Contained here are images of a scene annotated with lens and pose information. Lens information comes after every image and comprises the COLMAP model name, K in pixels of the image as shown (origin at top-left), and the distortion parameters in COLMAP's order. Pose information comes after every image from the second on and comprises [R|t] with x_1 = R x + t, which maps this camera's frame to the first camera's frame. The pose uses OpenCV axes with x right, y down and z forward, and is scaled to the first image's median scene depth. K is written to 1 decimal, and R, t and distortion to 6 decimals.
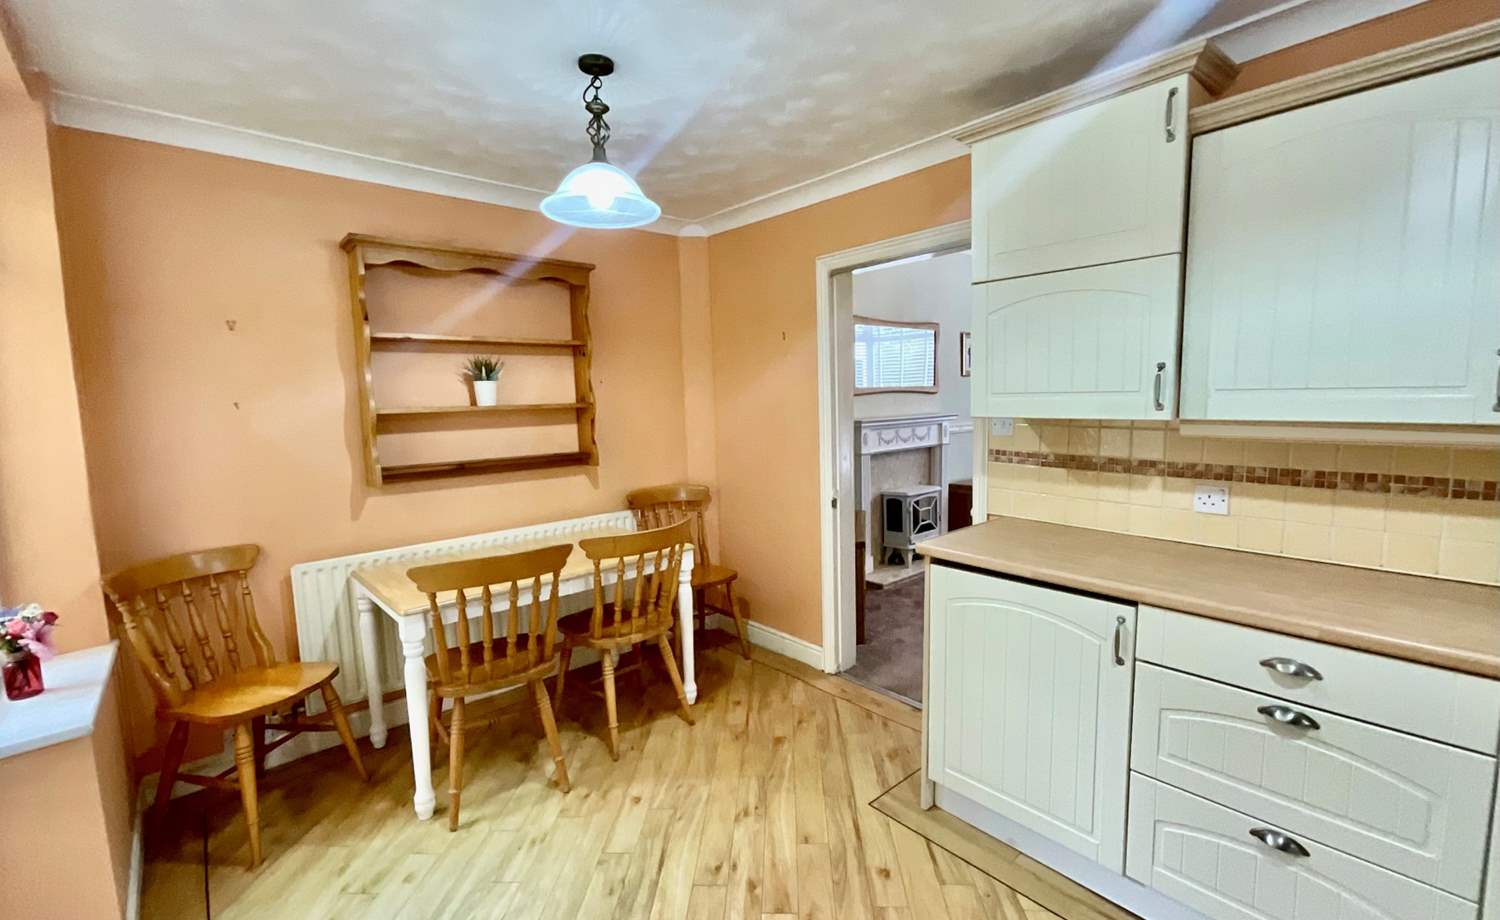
lens RADIAL K [[631.3, 0, 750.0], [0, 631.3, 460.0], [0, 0, 1]] dist [0.042777, 0.000331]
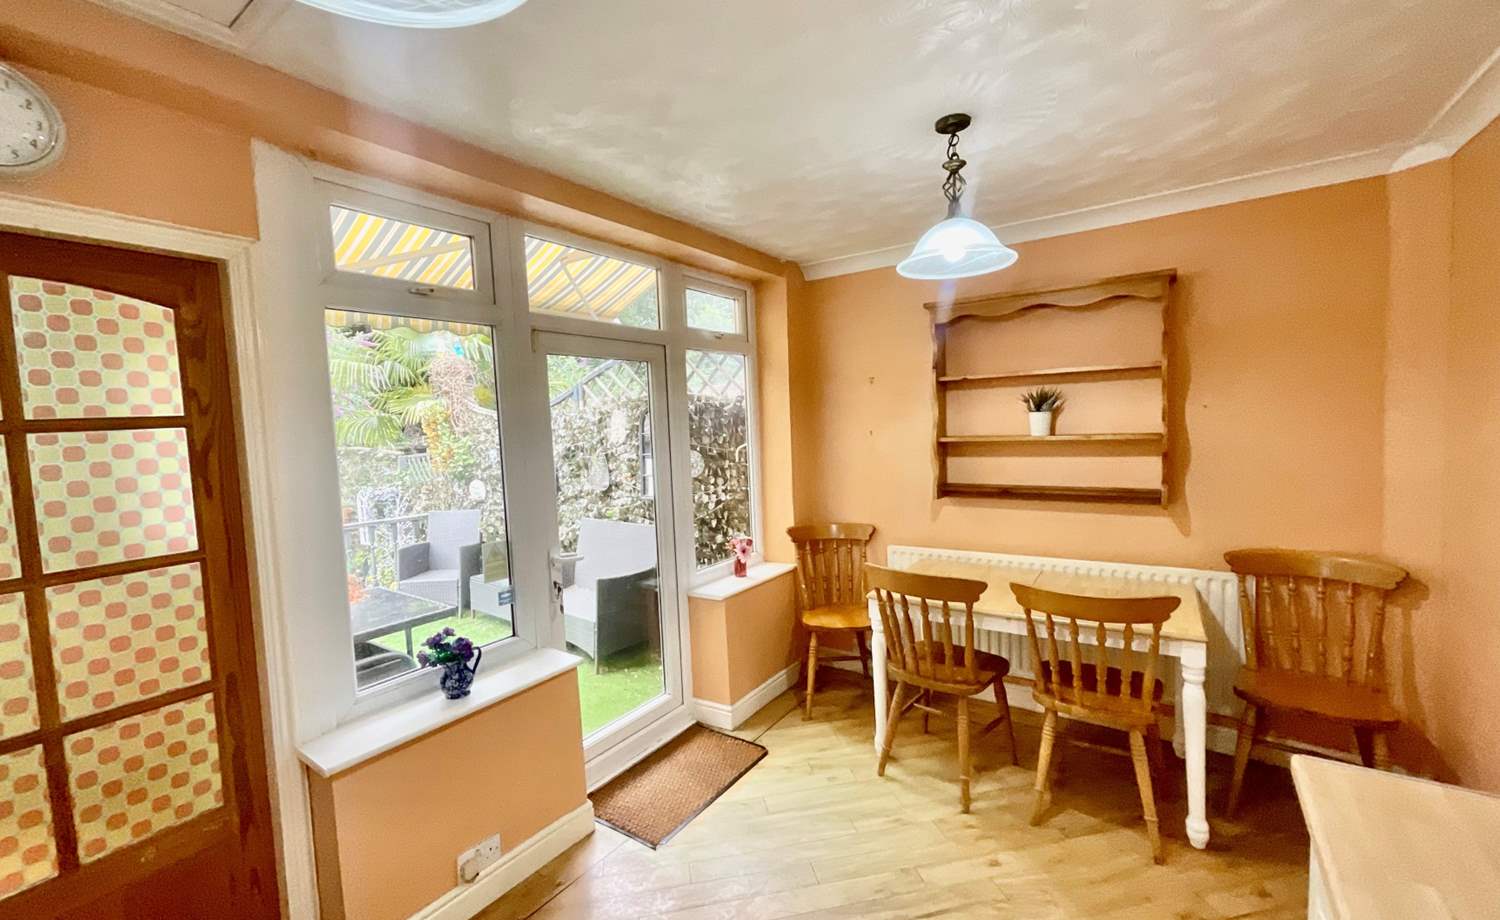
lens RADIAL K [[633.5, 0, 755.1], [0, 633.5, 468.2], [0, 0, 1]] dist [-0.000183, -0.000081]
pose [[0.262096, 0.089926, -0.960843, 0.501454], [-0.071183, 0.994738, 0.073681, -0.083480], [0.962413, 0.049084, 0.267118, 0.320037]]
